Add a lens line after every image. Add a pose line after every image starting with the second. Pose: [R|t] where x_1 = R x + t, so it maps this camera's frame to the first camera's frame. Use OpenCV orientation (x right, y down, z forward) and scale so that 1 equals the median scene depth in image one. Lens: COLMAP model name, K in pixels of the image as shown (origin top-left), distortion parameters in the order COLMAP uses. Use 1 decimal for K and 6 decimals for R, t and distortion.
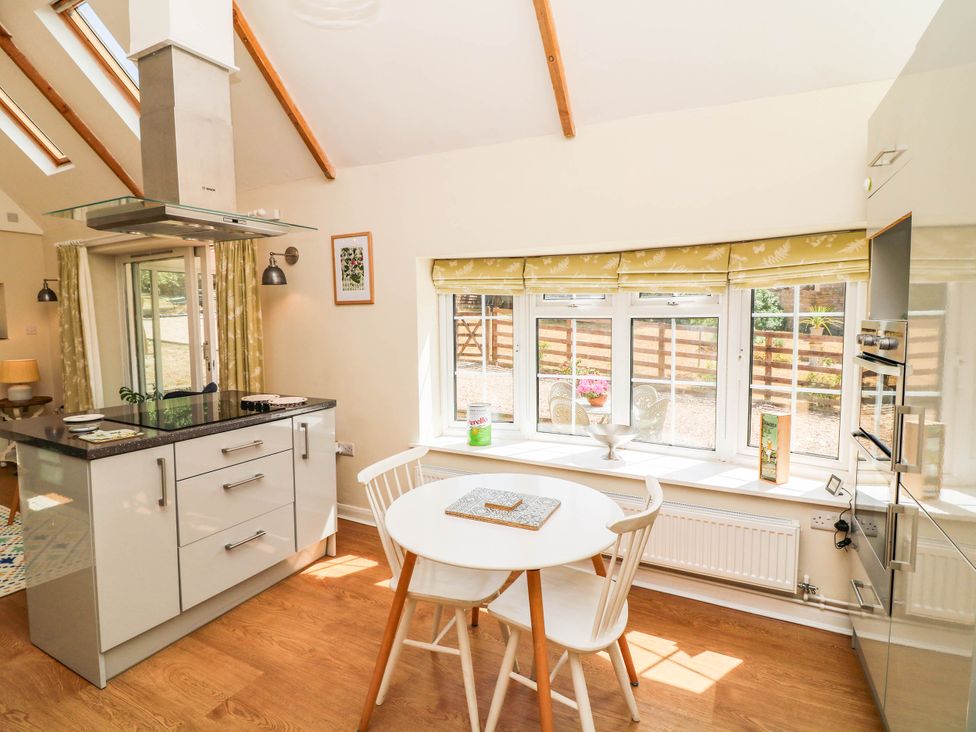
lens RADIAL K [[517.1, 0, 485.1], [0, 517.1, 355.7], [0, 0, 1]] dist [-0.000061, -0.010747]
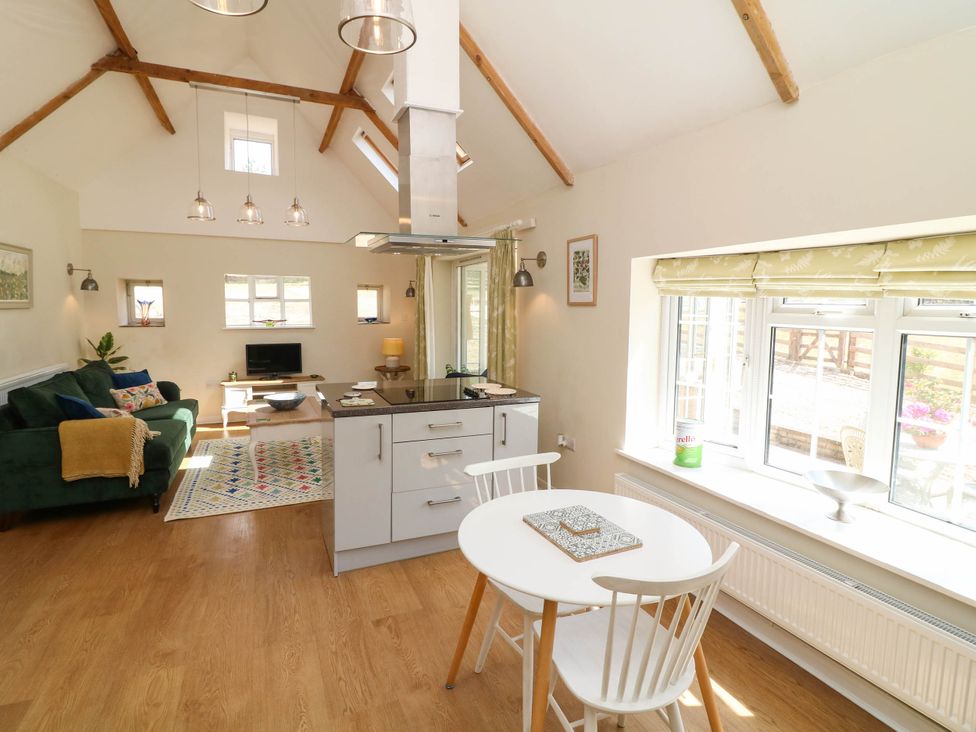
lens RADIAL K [[517.1, 0, 476.2], [0, 517.1, 354.0], [0, 0, 1]] dist [-0.000061, -0.010747]
pose [[0.774240, 0.074372, -0.628508, 0.245693], [-0.062695, 0.997200, 0.040769, -0.032524], [0.629780, 0.007839, 0.776734, 0.067846]]
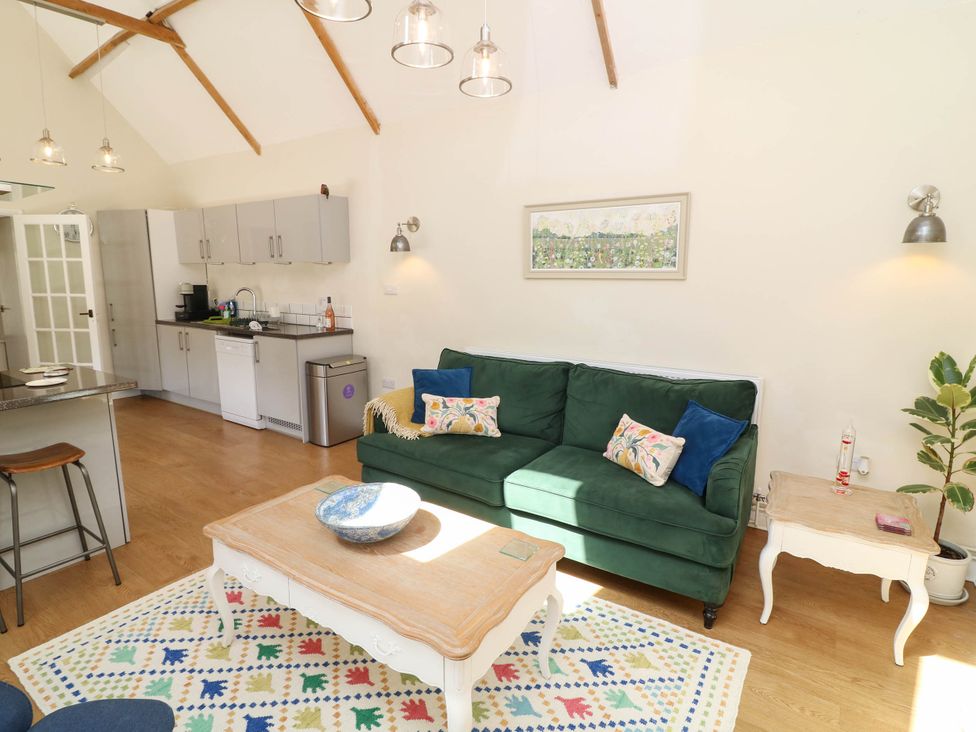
lens RADIAL K [[517.1, 0, 477.3], [0, 517.1, 350.4], [0, 0, 1]] dist [-0.000061, -0.010747]
pose [[-0.994664, -0.013444, 0.102287, -1.209770], [0.008498, 0.977426, 0.211106, -0.099176], [-0.102816, 0.210849, -0.972096, 1.331624]]
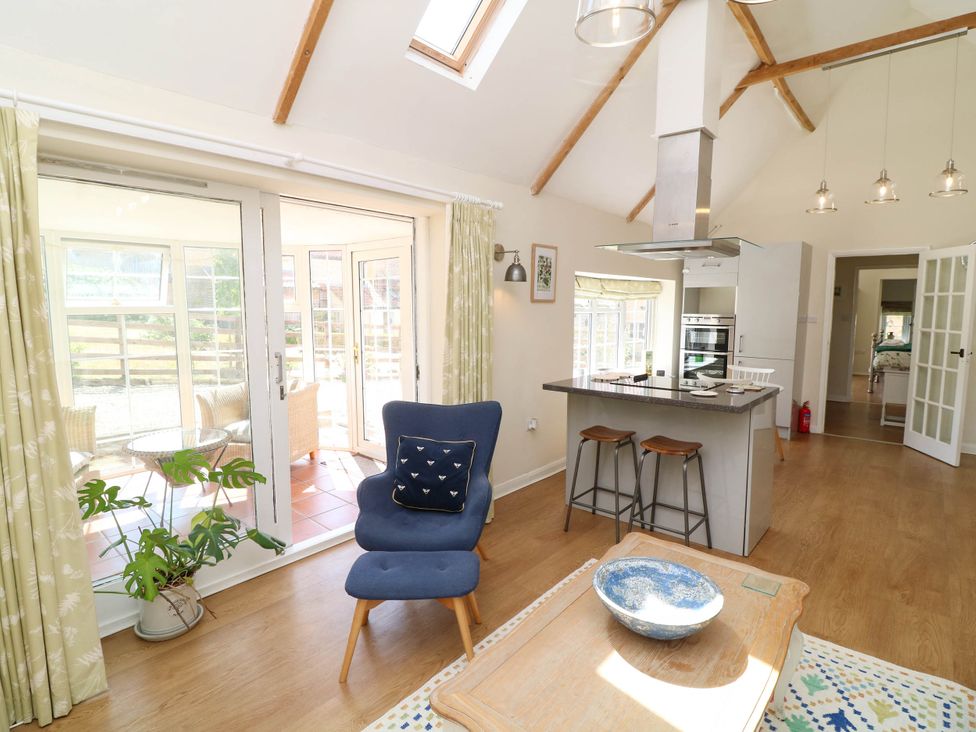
lens RADIAL K [[497.6, 0, 486.3], [0, 497.6, 366.2], [0, 0, 1]] dist [-0.006017, -0.008724]
pose [[0.229953, -0.109799, 0.966988, -1.482593], [0.069464, 0.992933, 0.096226, -0.073504], [-0.970719, 0.045043, 0.235955, 0.876454]]
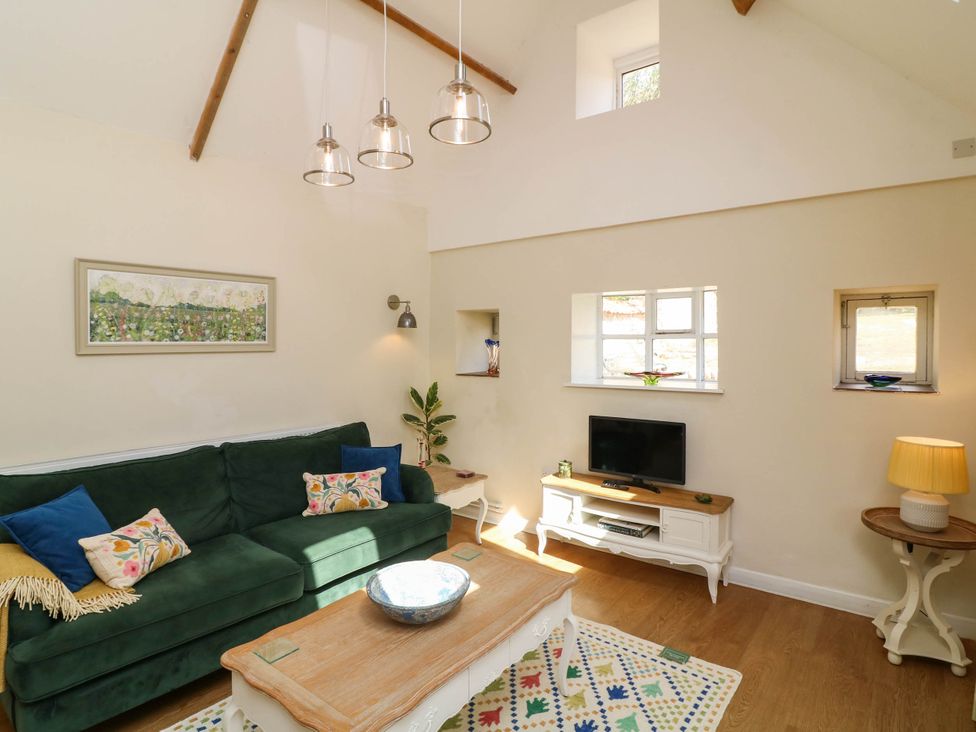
lens RADIAL K [[521.1, 0, 484.5], [0, 521.1, 360.1], [0, 0, 1]] dist [-0.013843, -0.007667]
pose [[-0.185660, 0.043318, -0.981659, -0.521974], [-0.068229, 0.996048, 0.056857, -0.096843], [0.980242, 0.077534, -0.181971, 0.987289]]
